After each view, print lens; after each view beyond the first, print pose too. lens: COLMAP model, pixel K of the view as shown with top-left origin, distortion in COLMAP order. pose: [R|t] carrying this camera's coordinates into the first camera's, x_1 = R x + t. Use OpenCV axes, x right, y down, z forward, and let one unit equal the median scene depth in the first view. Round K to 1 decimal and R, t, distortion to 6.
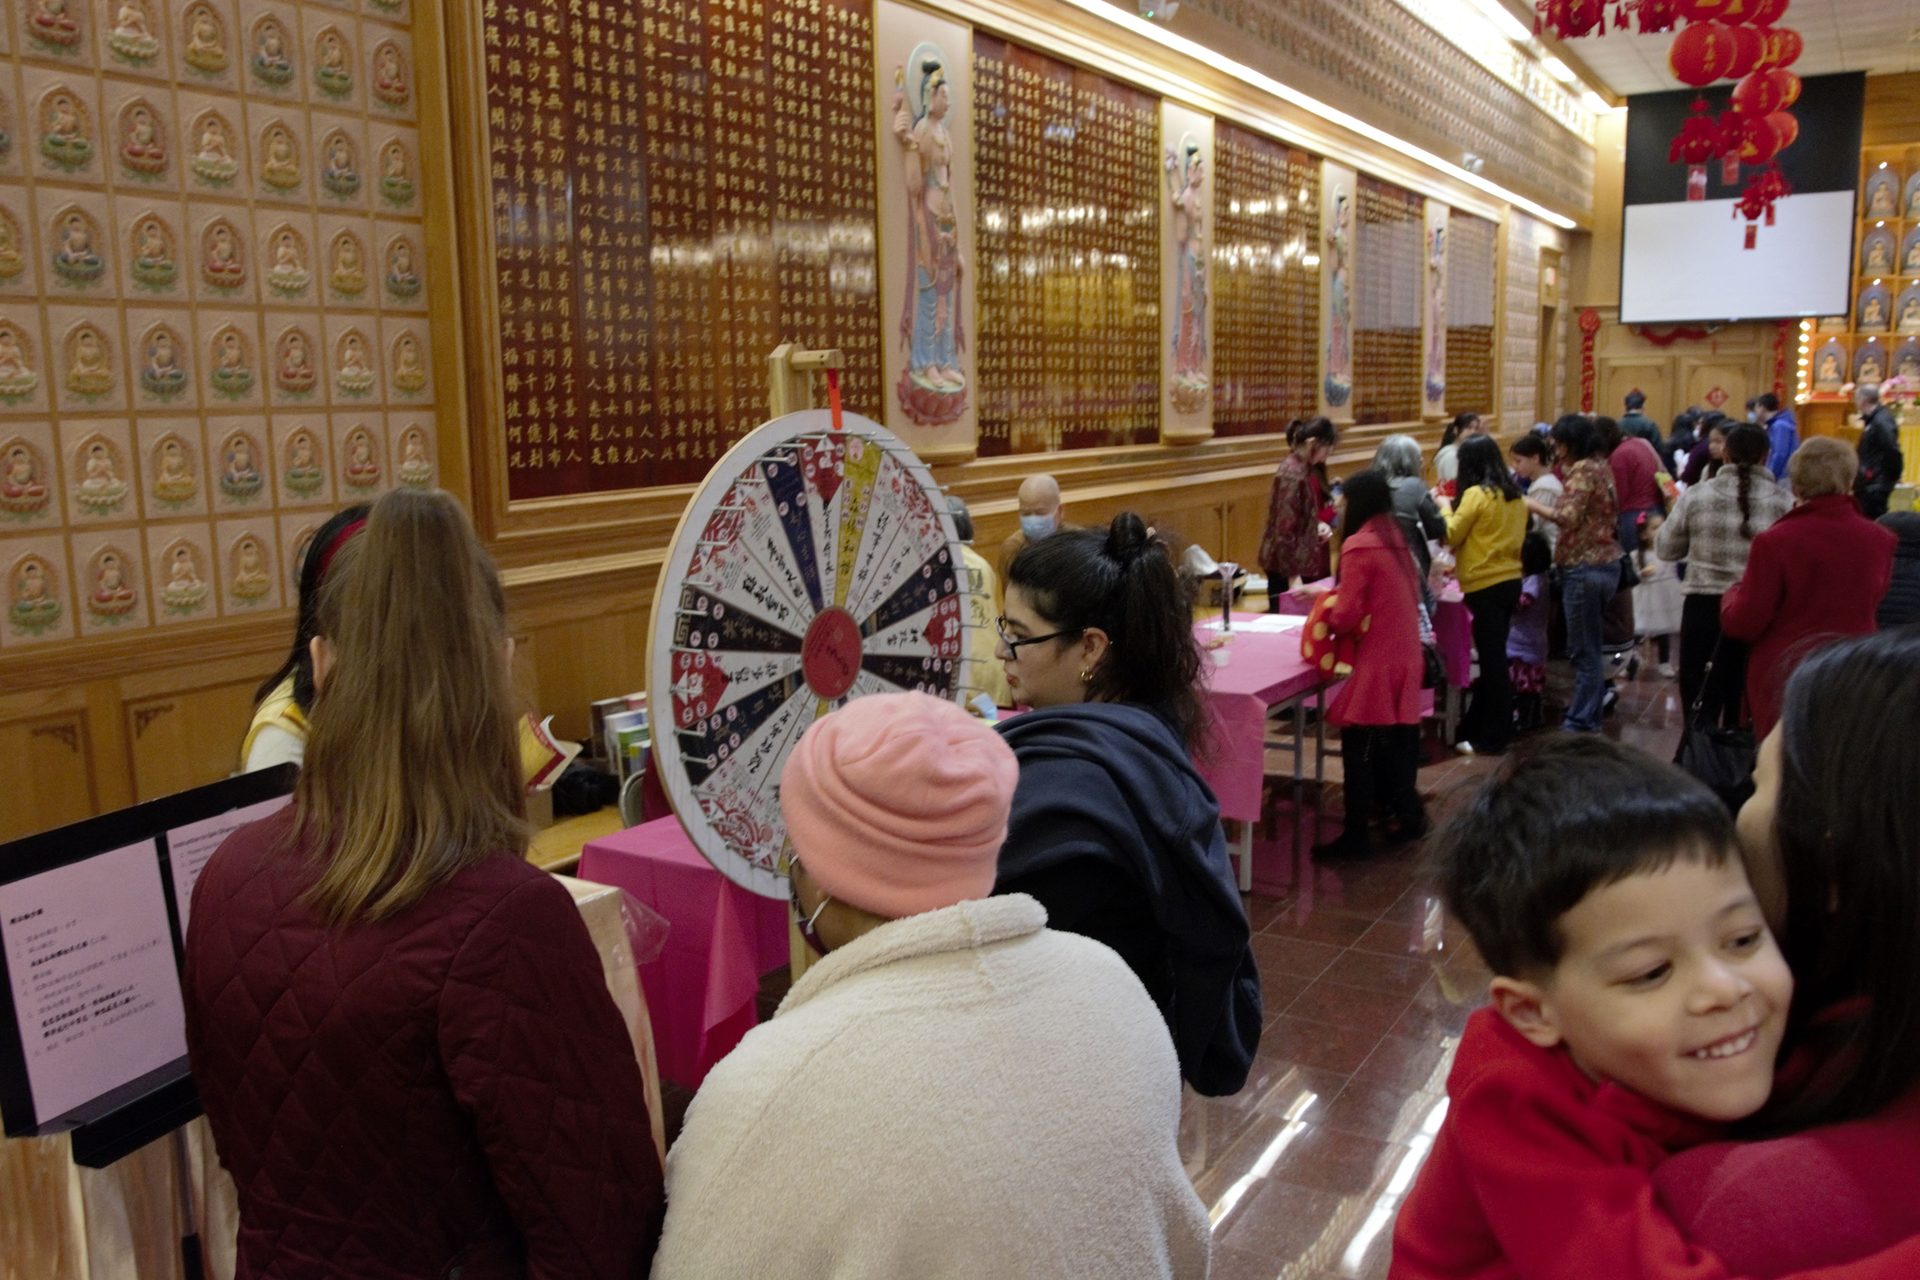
lens RADIAL K [[1544.3, 0, 960.0], [0, 1544.3, 640.0], [0, 0, 1]] dist [-0.086735, 0.092799]
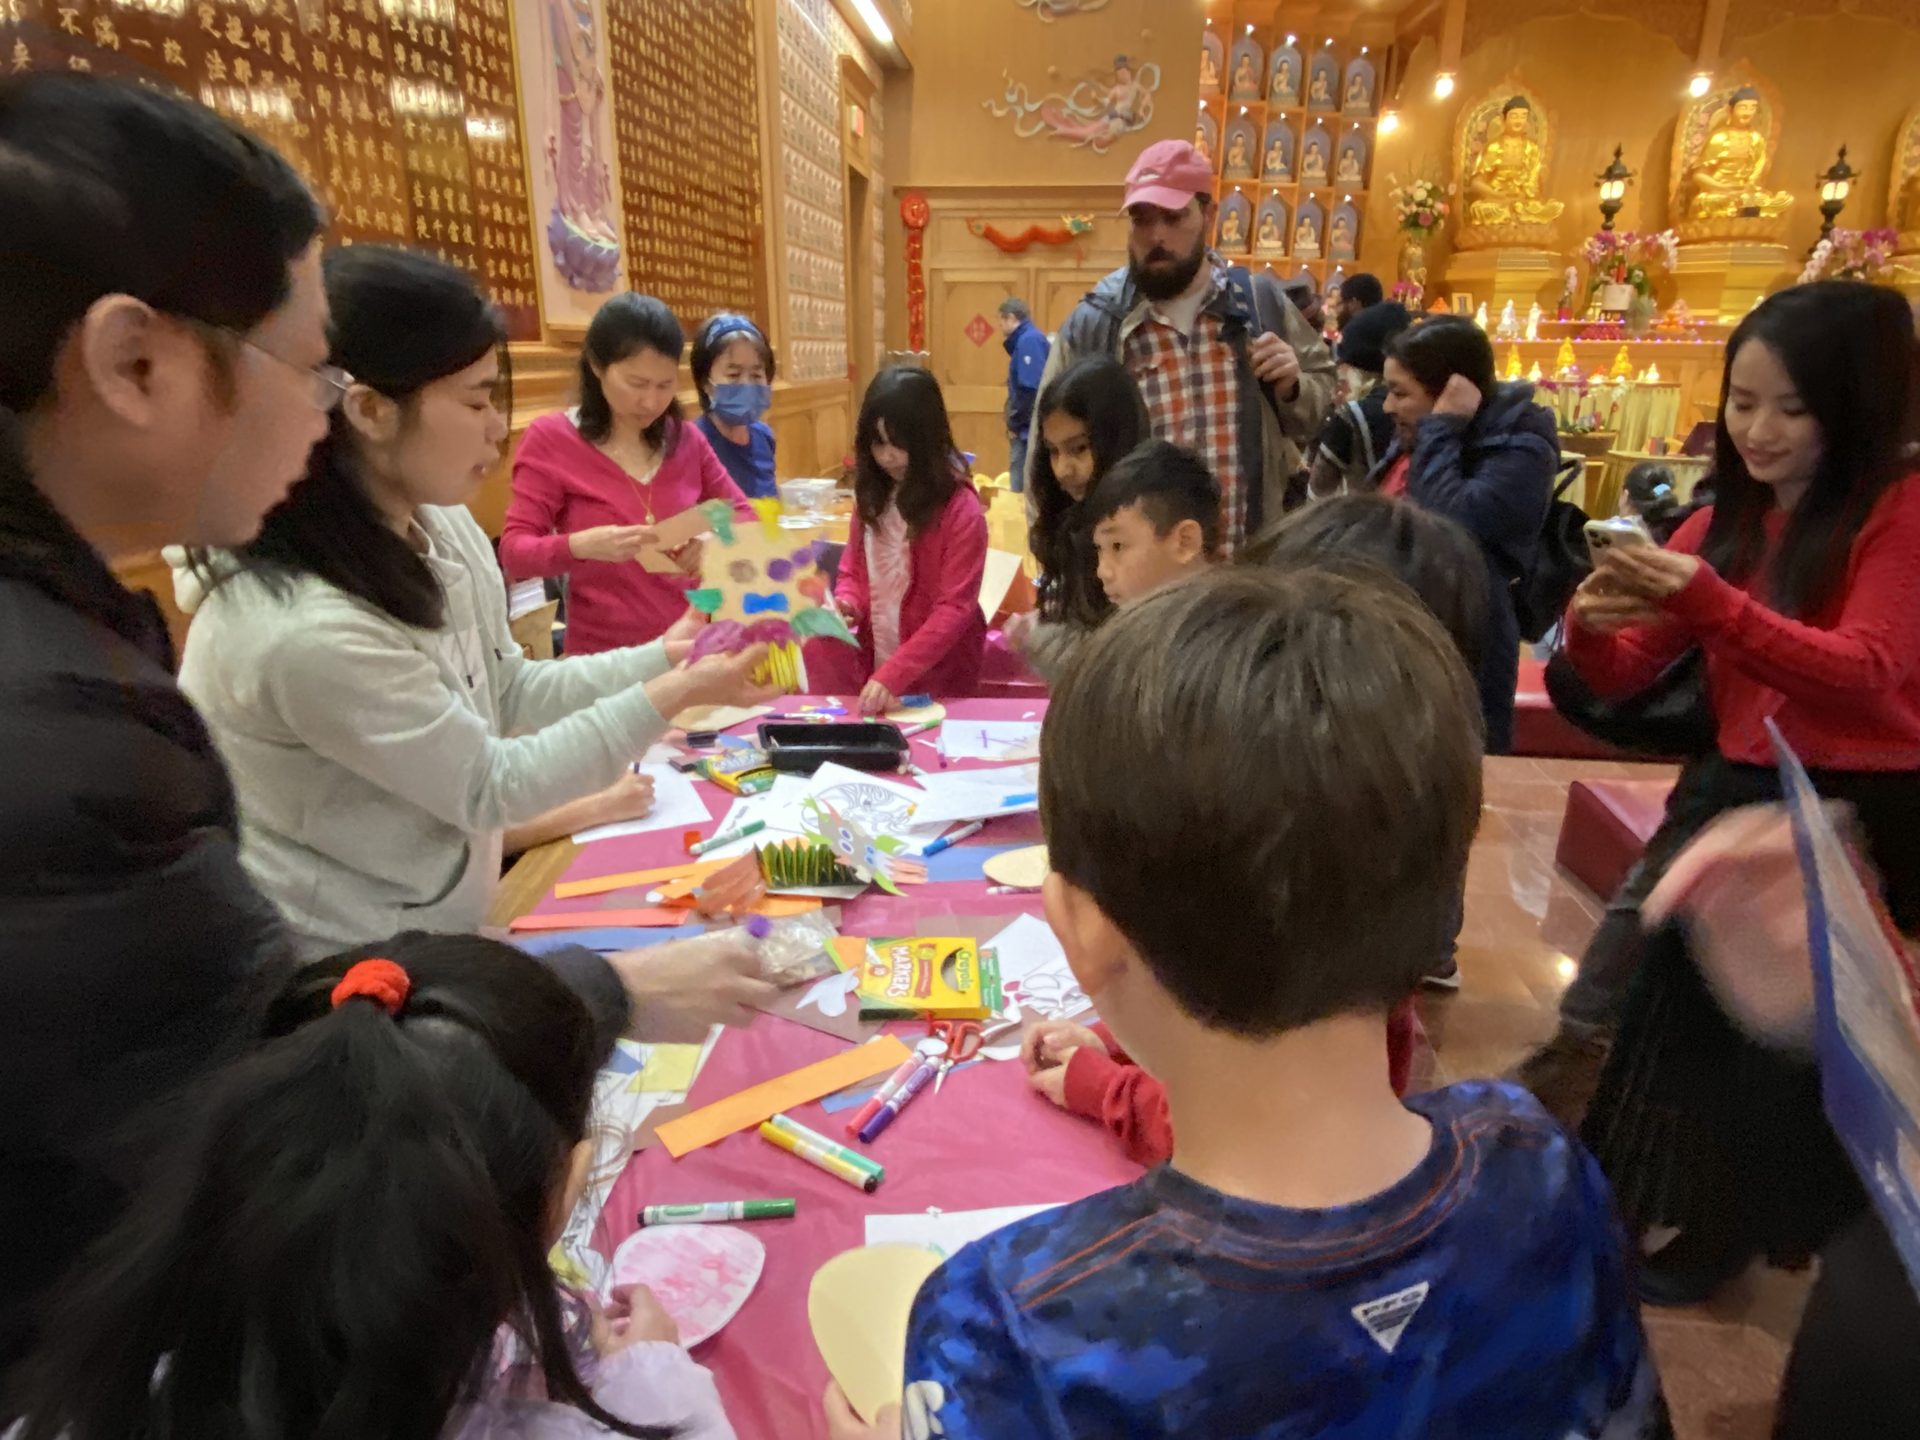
lens RADIAL K [[1185.4, 0, 960.0], [0, 1185.4, 720.0], [0, 0, 1]] dist [0.003092, -0.000115]
pose [[0.902019, -0.114101, 0.416344, 0.183310], [0.053376, 0.986516, 0.154719, -0.064835], [-0.428383, -0.117336, 0.895946, 0.485979]]
